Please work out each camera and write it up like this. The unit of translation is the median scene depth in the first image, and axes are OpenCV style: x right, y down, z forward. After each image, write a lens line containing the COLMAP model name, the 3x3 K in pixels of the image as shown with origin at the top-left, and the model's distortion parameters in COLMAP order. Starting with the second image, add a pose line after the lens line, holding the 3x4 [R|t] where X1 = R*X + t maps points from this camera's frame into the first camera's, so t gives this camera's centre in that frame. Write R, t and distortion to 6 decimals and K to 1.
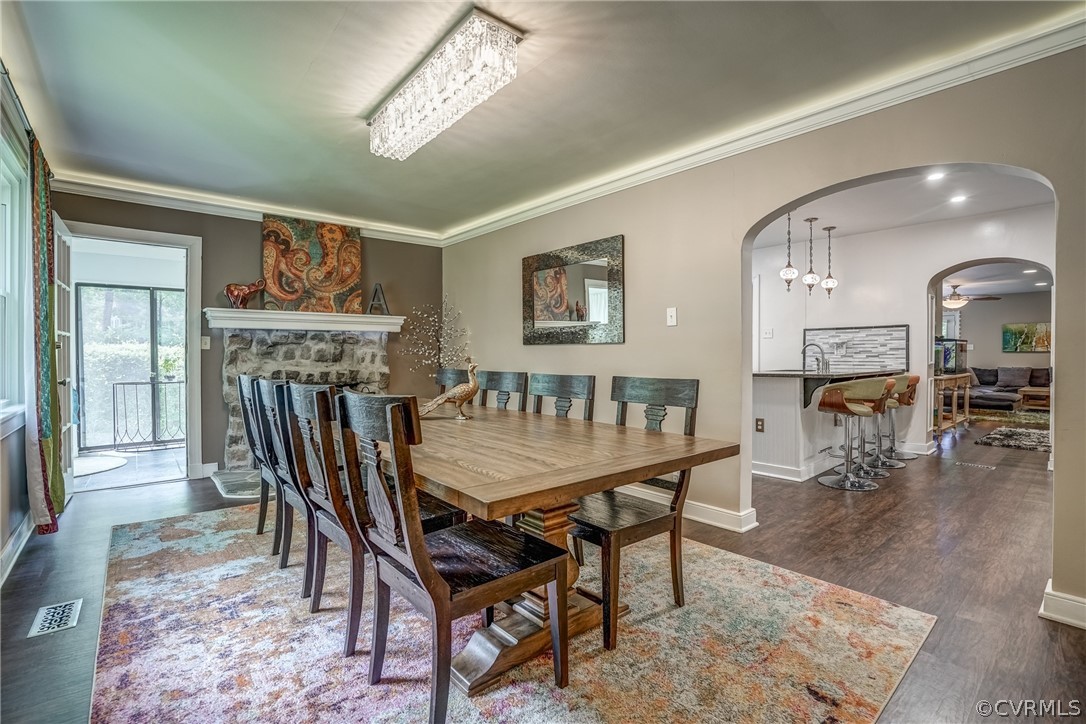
lens RADIAL K [[500.2, 0, 541.9], [0, 500.2, 359.0], [0, 0, 1]] dist [-0.059014, 0.021580]
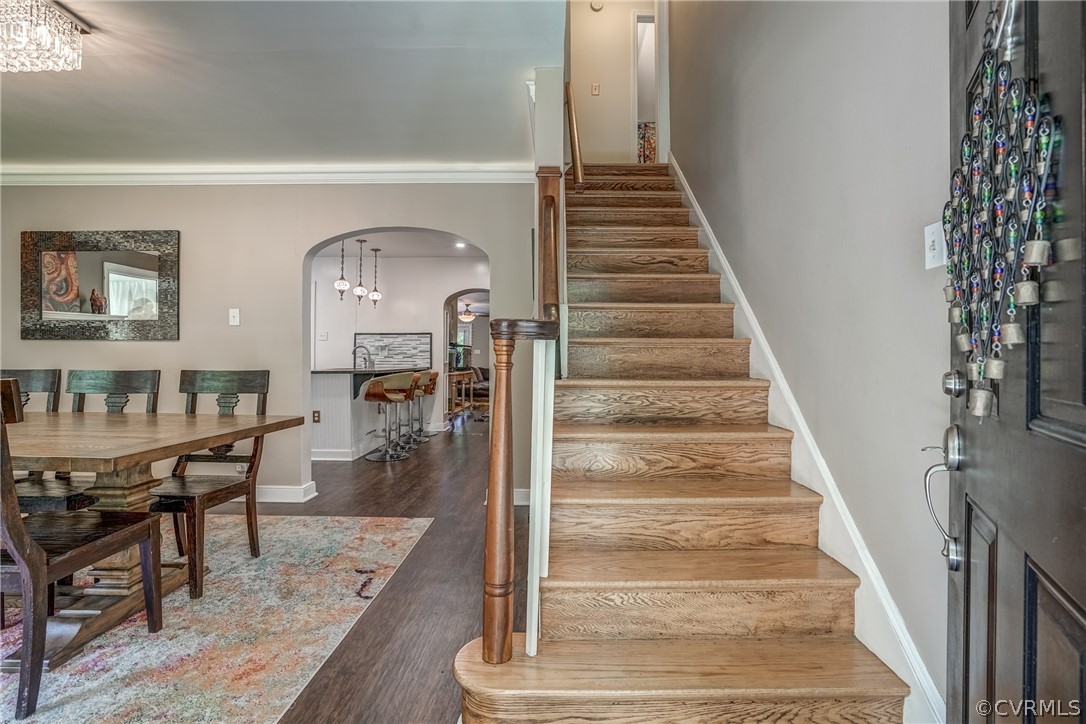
lens RADIAL K [[514.7, 0, 558.6], [0, 514.7, 357.0], [0, 0, 1]] dist [-0.060672, 0.022827]
pose [[0.649245, 0.005673, 0.760558, -0.088985], [0.003387, 0.999941, -0.010350, 0.011752], [-0.760572, 0.009295, 0.649187, -0.187350]]
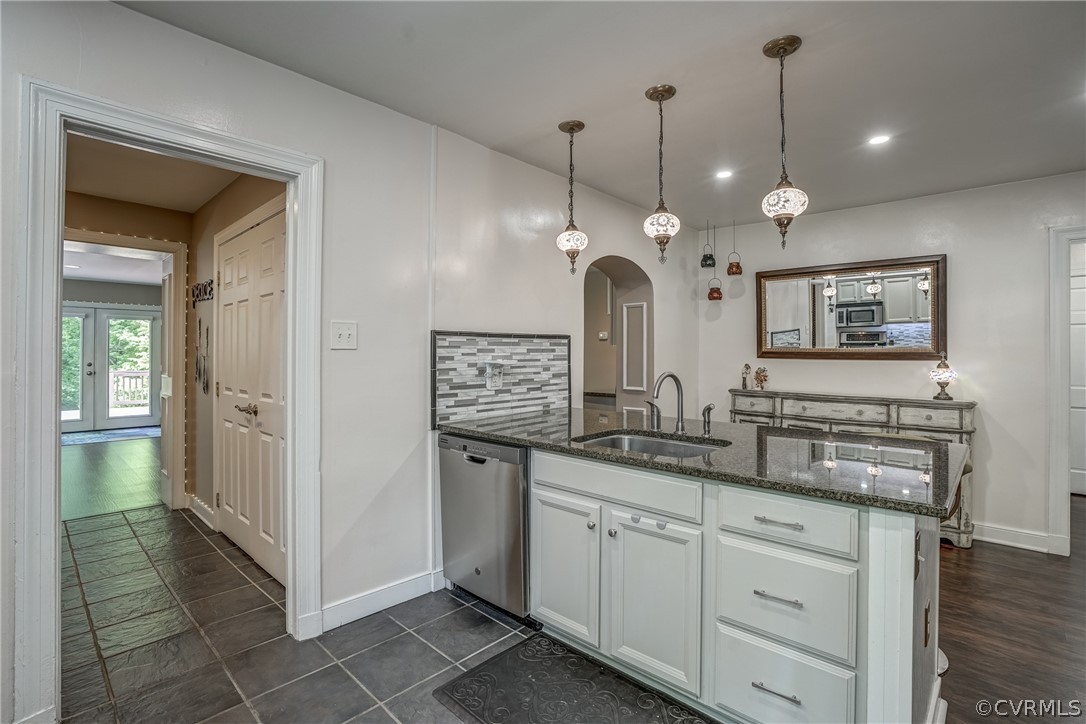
lens RADIAL K [[498.9, 0, 540.2], [0, 498.9, 361.7], [0, 0, 1]] dist [-0.056673, 0.020180]
pose [[-0.110621, -0.014612, 0.993755, 0.148848], [0.005439, 0.999868, 0.015308, -0.058099], [-0.993848, 0.007099, -0.110527, 1.358066]]
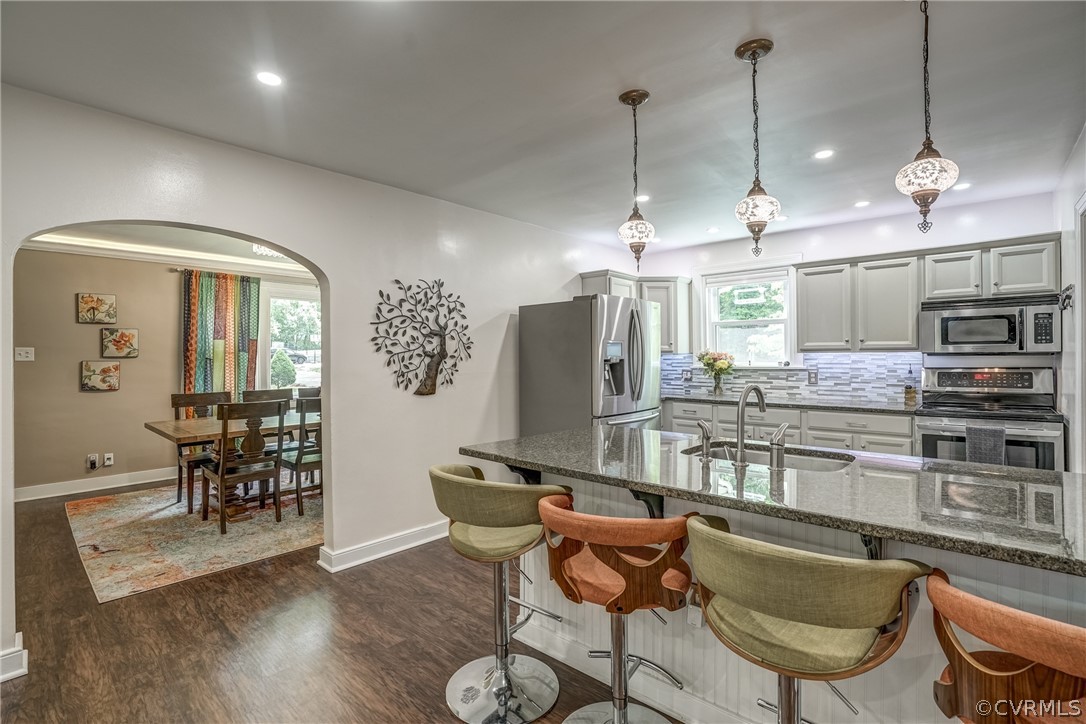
lens RADIAL K [[500.2, 0, 541.9], [0, 500.2, 359.0], [0, 0, 1]] dist [-0.059014, 0.021580]
pose [[0.129254, 0.005736, -0.991595, 1.045364], [-0.005765, 0.999971, 0.005033, -0.060429], [0.991595, 0.005066, 0.129283, 0.933385]]
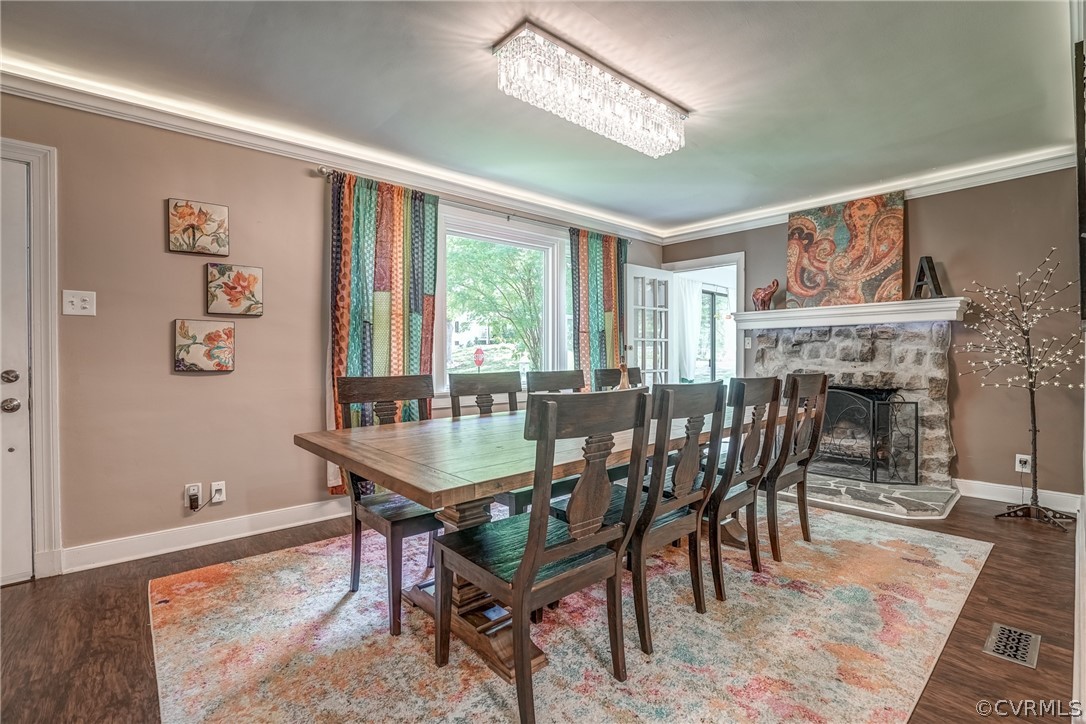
lens RADIAL K [[498.9, 0, 540.2], [0, 498.9, 361.7], [0, 0, 1]] dist [-0.056673, 0.020180]
pose [[0.013805, 0.015462, -0.999785, 0.480173], [-0.005173, 0.999868, 0.015391, -0.004712], [0.999891, 0.004959, 0.013883, 0.517988]]
